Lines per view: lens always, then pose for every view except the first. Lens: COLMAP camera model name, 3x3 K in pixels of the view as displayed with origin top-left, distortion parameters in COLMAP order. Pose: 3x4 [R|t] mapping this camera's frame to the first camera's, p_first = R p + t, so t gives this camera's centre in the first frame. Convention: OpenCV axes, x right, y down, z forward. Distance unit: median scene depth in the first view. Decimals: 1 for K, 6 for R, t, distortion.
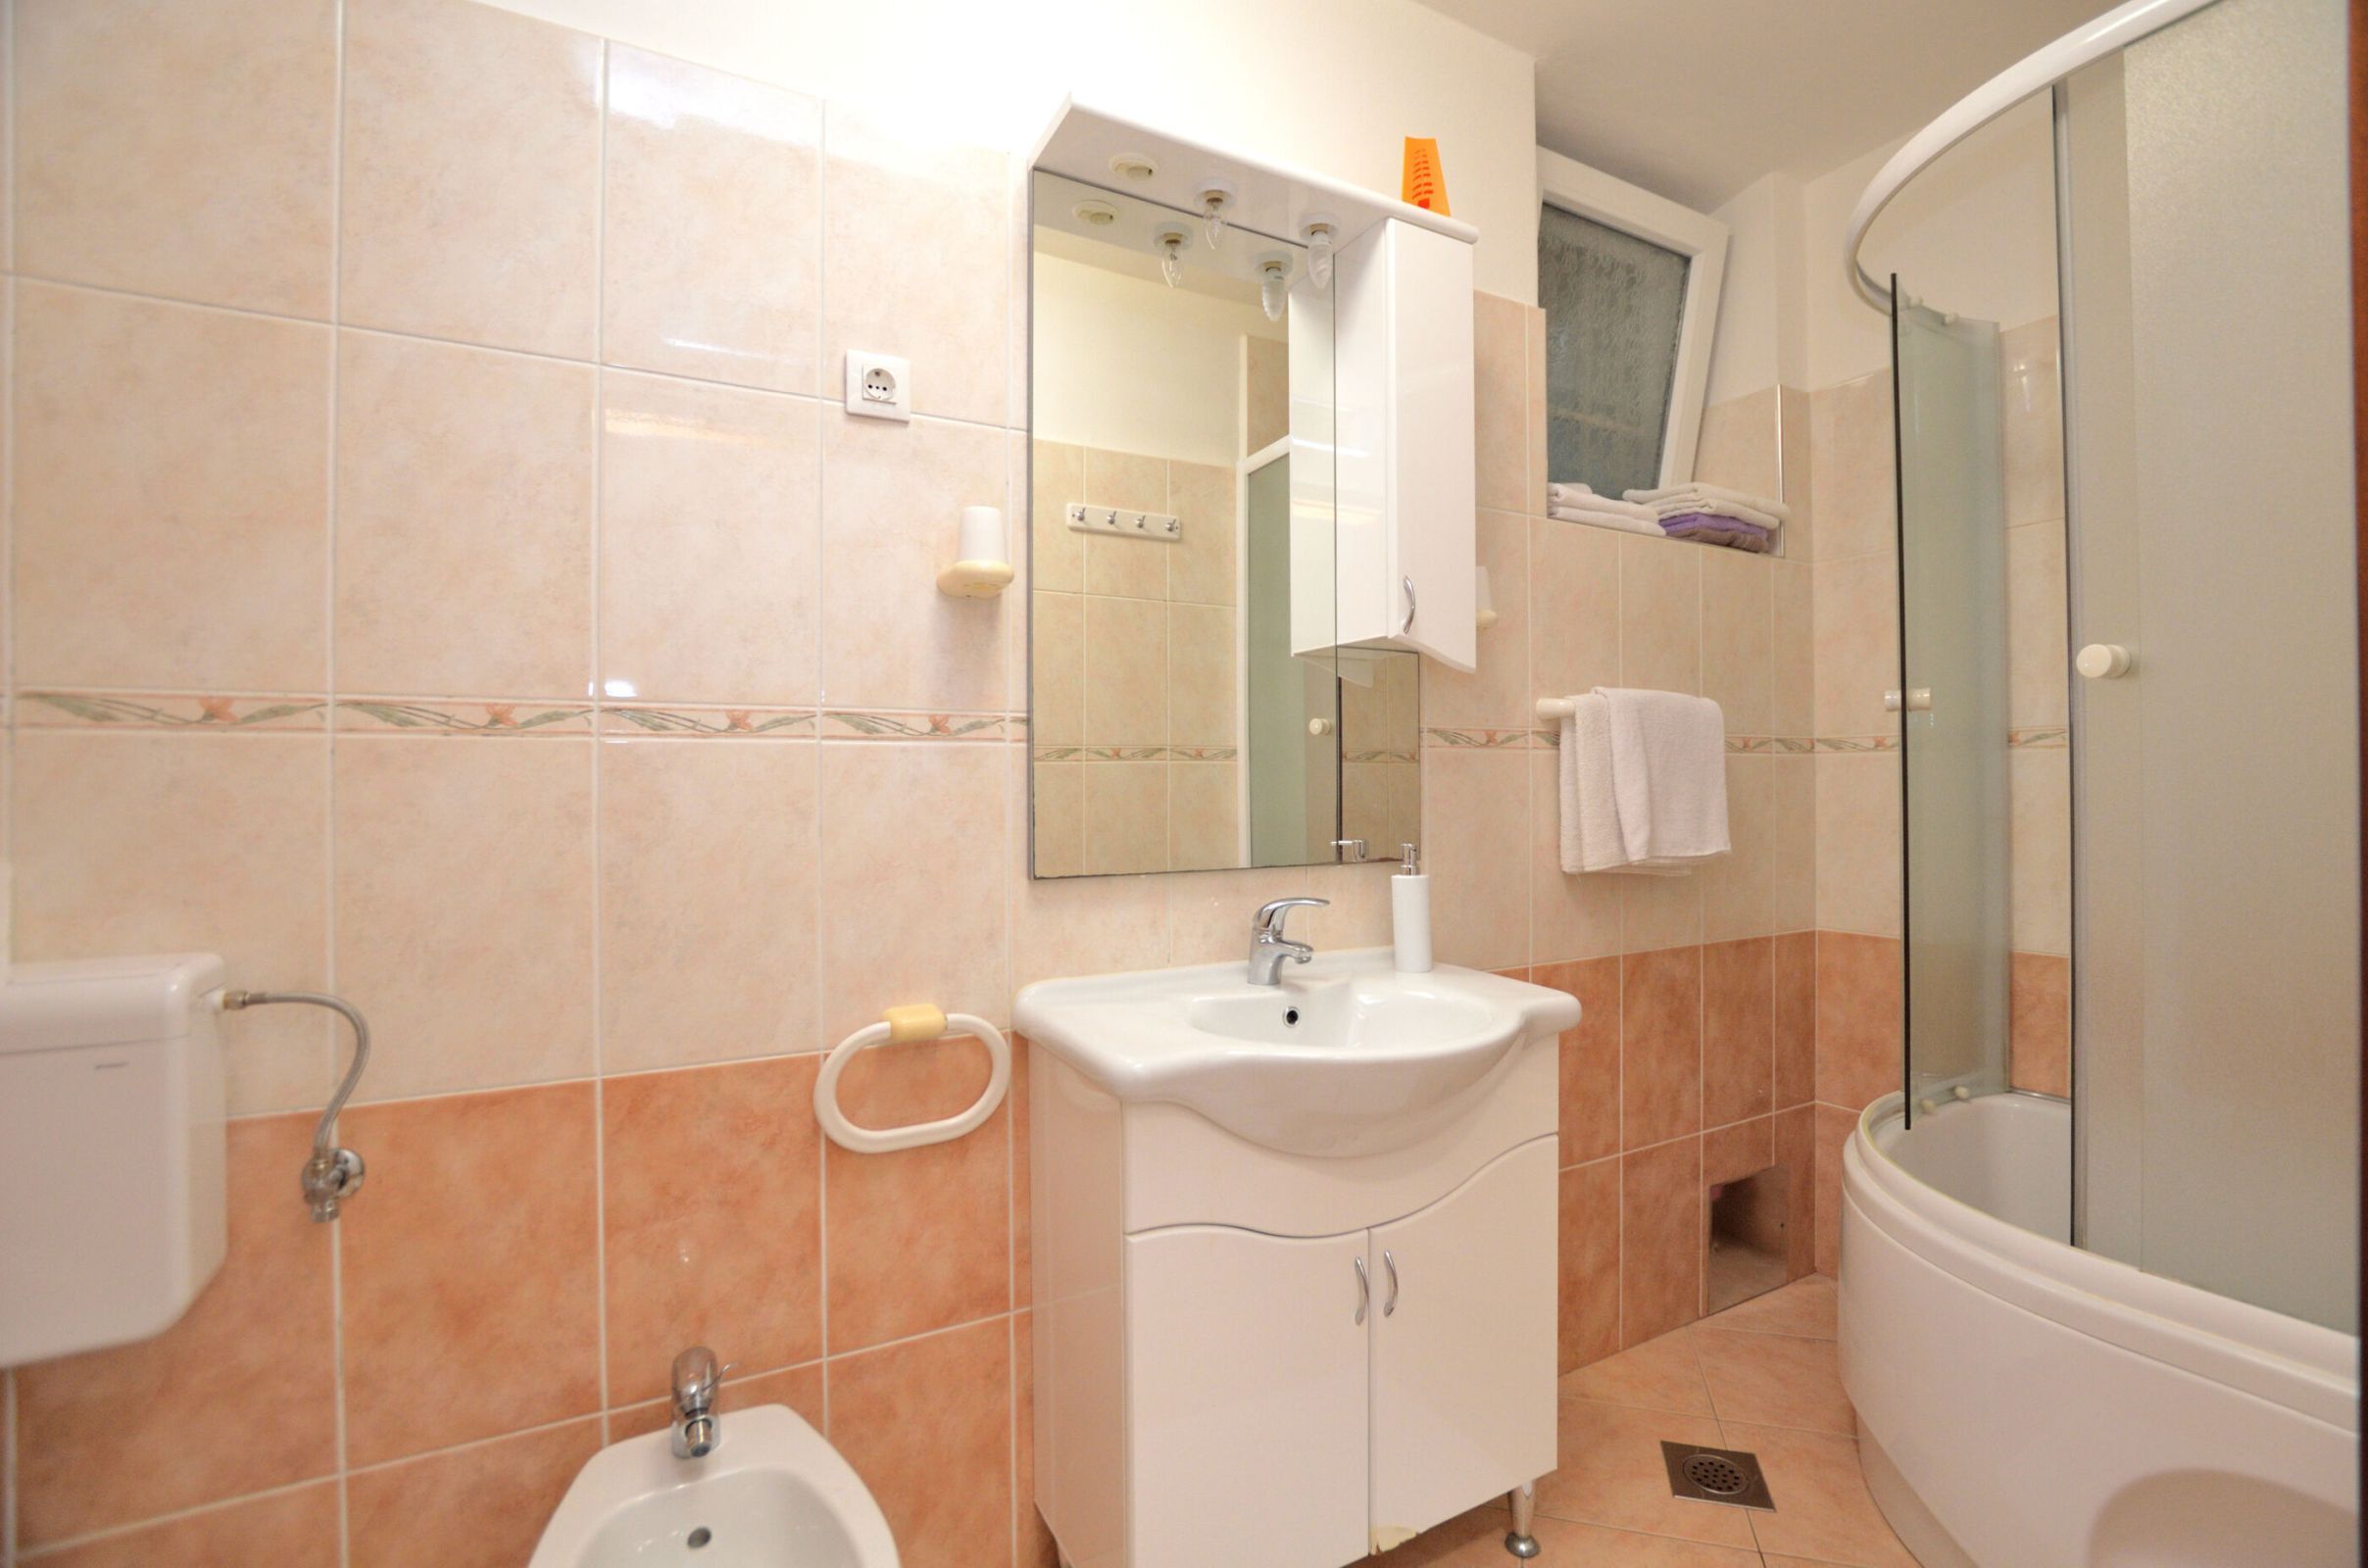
lens RADIAL K [[1052.1, 0, 1187.8], [0, 1052.1, 766.9], [0, 0, 1]] dist [-0.034946, 0.004558]
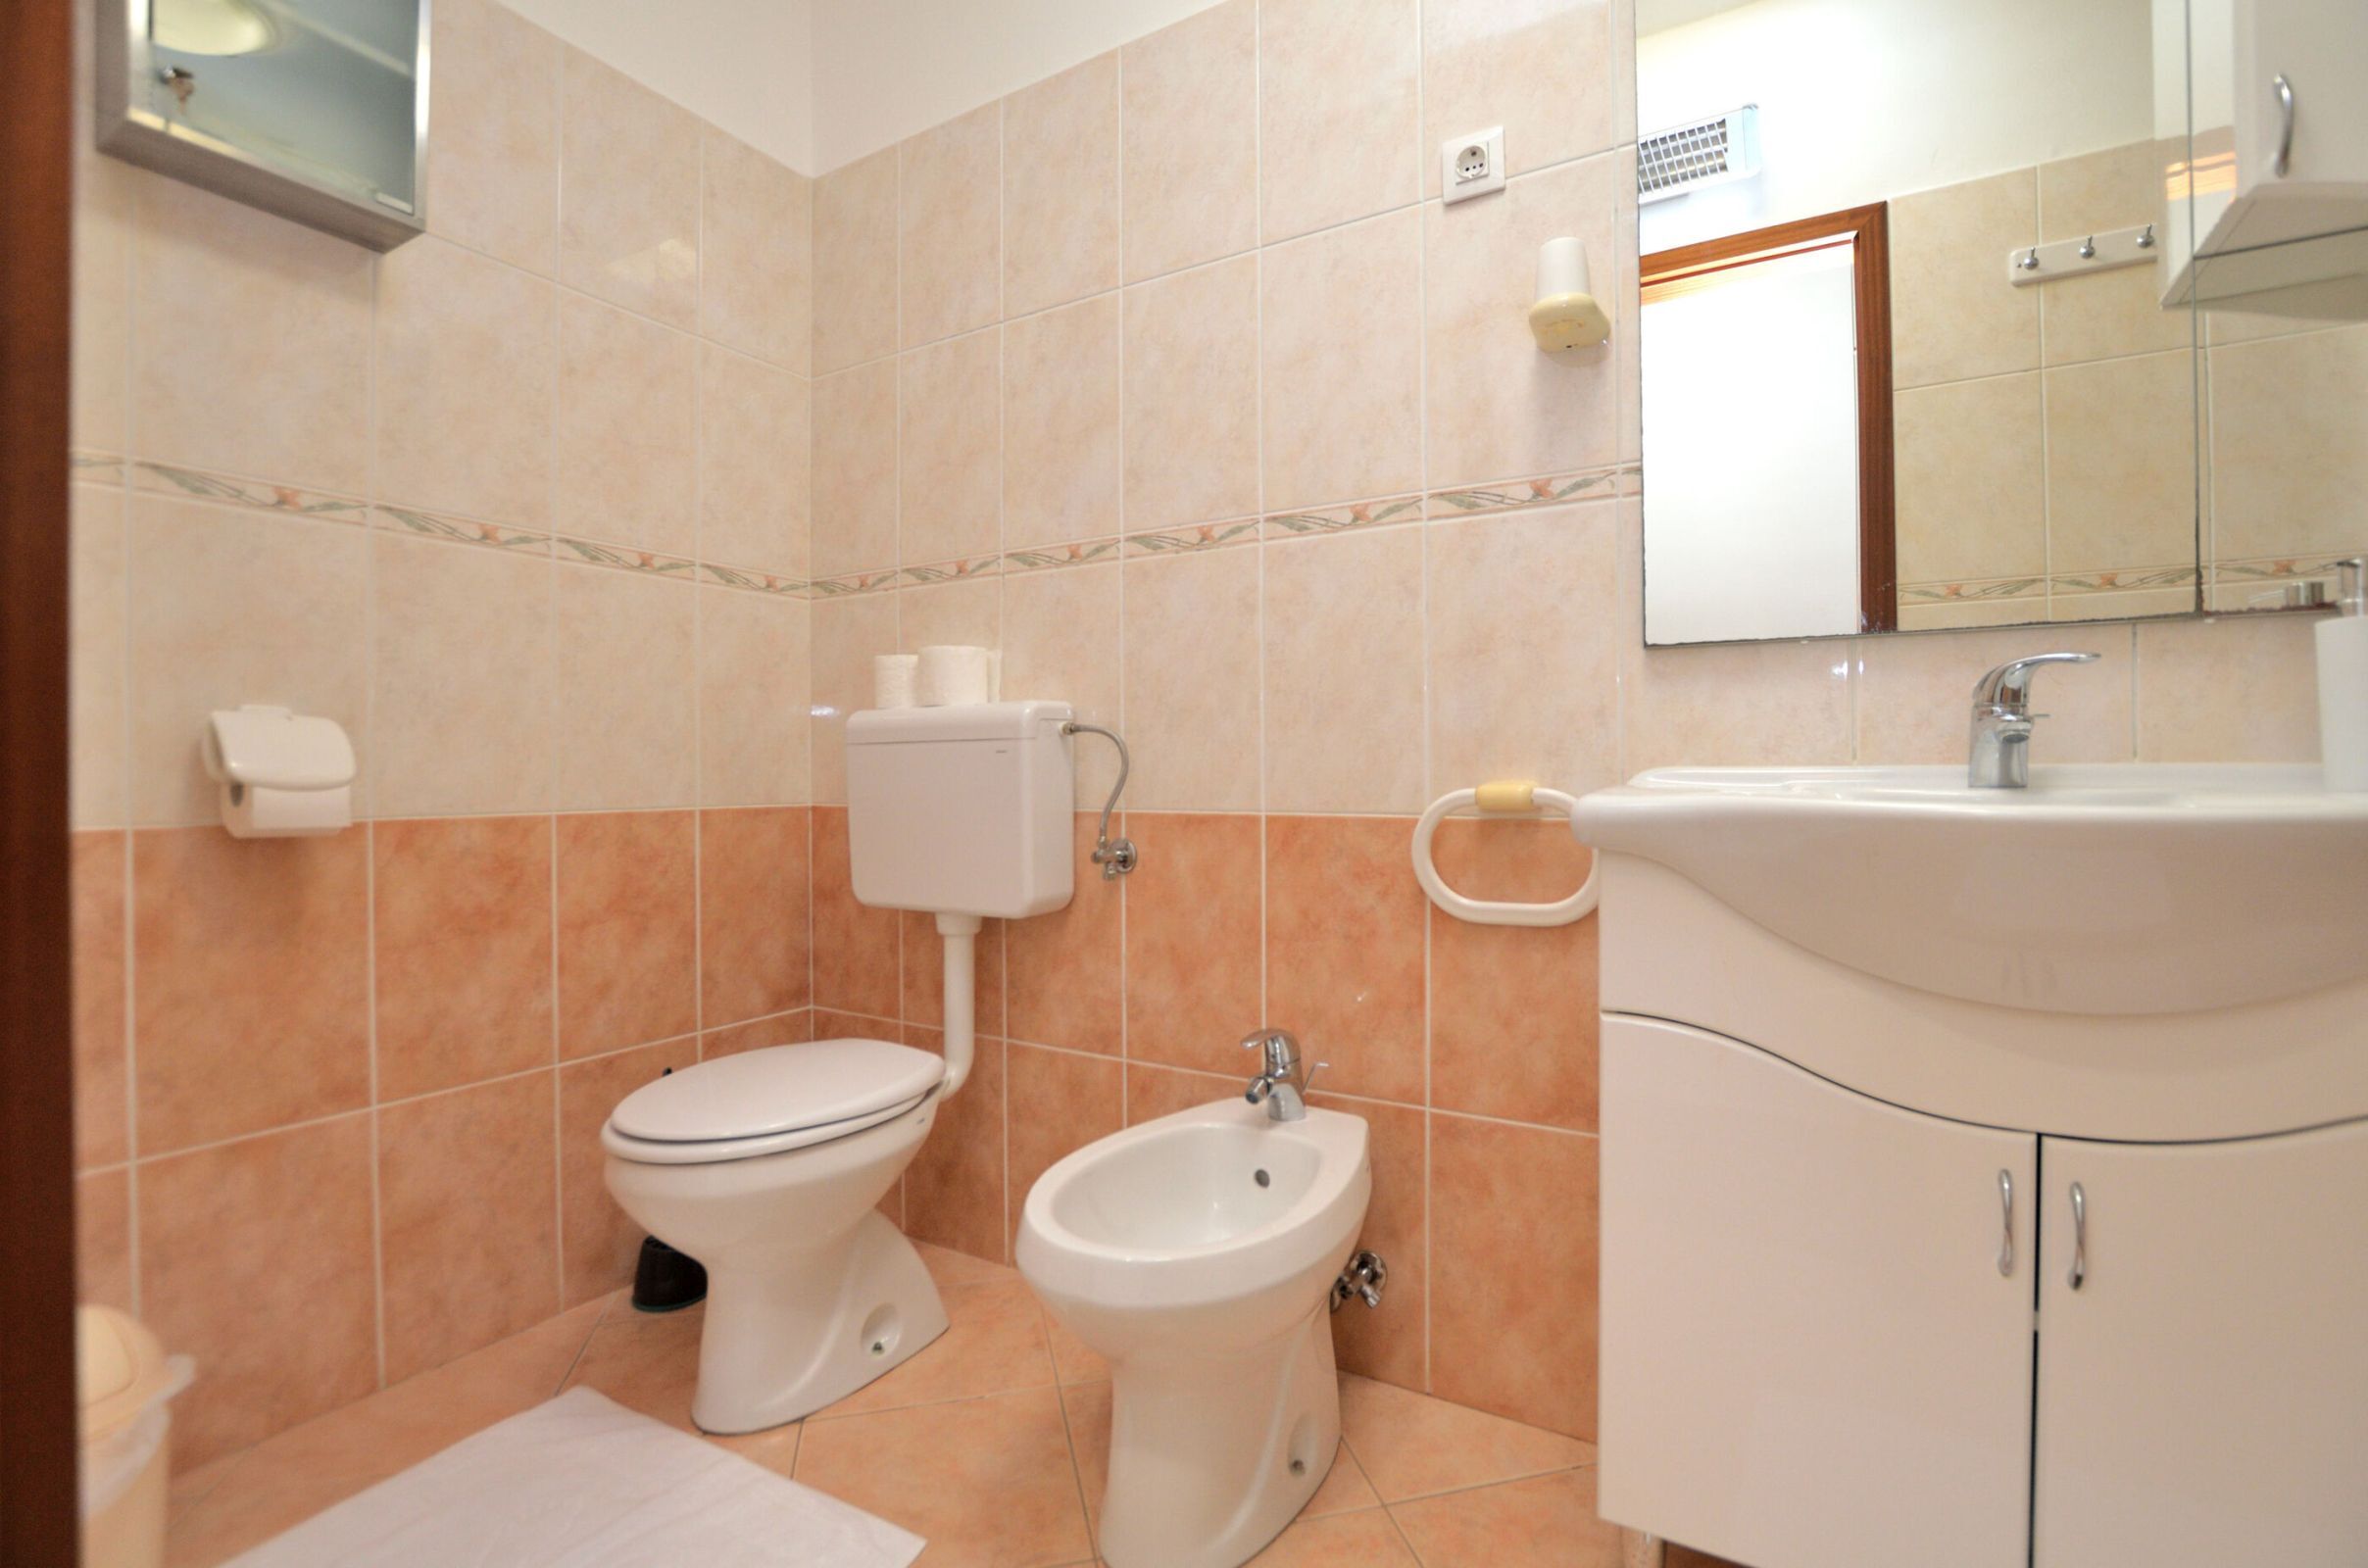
lens RADIAL K [[1052.1, 0, 1187.8], [0, 1052.1, 766.9], [0, 0, 1]] dist [-0.034946, 0.004558]
pose [[0.508839, 0.004692, -0.860849, 0.445207], [0.007548, 0.999922, 0.009911, 0.212633], [0.860829, -0.011541, 0.508764, 0.253792]]
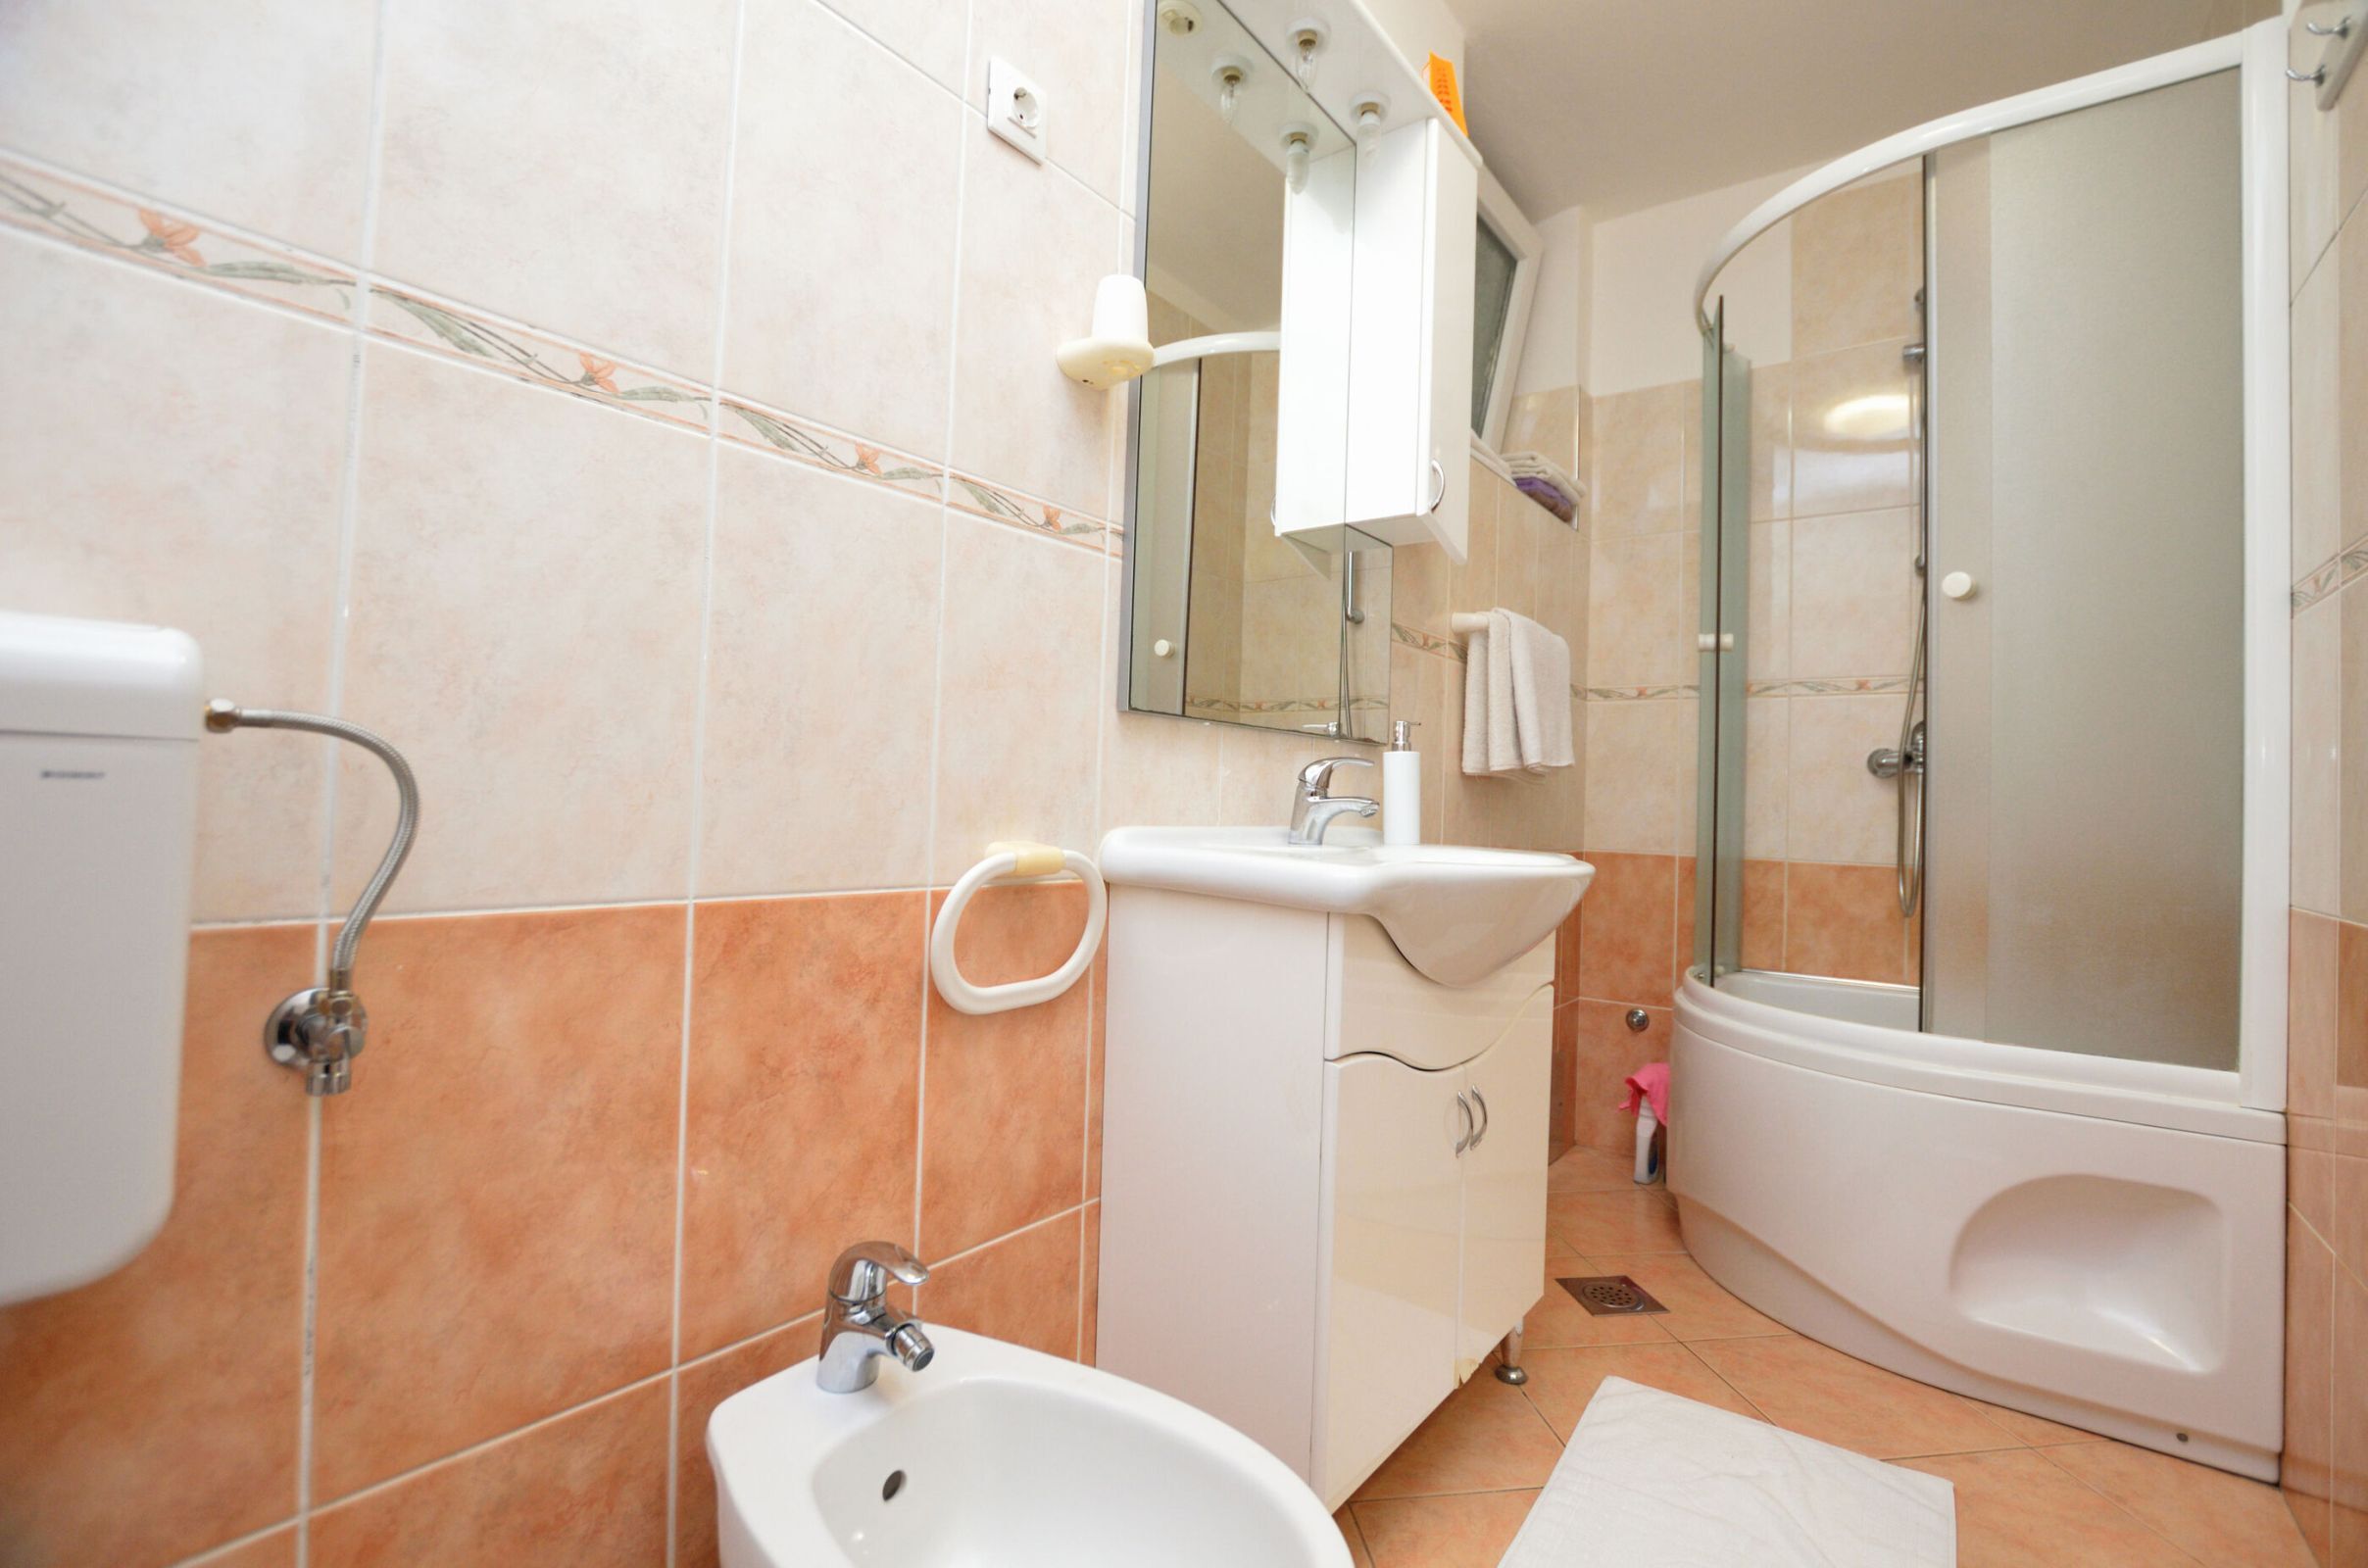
lens RADIAL K [[1063.7, 0, 1184.3], [0, 1063.7, 777.2], [0, 0, 1]] dist [-0.036237, 0.006448]
pose [[0.908420, 0.045726, 0.415550, -0.522207], [-0.040989, 0.998953, -0.020318, 0.197483], [-0.416044, 0.001425, 0.909343, 0.171729]]
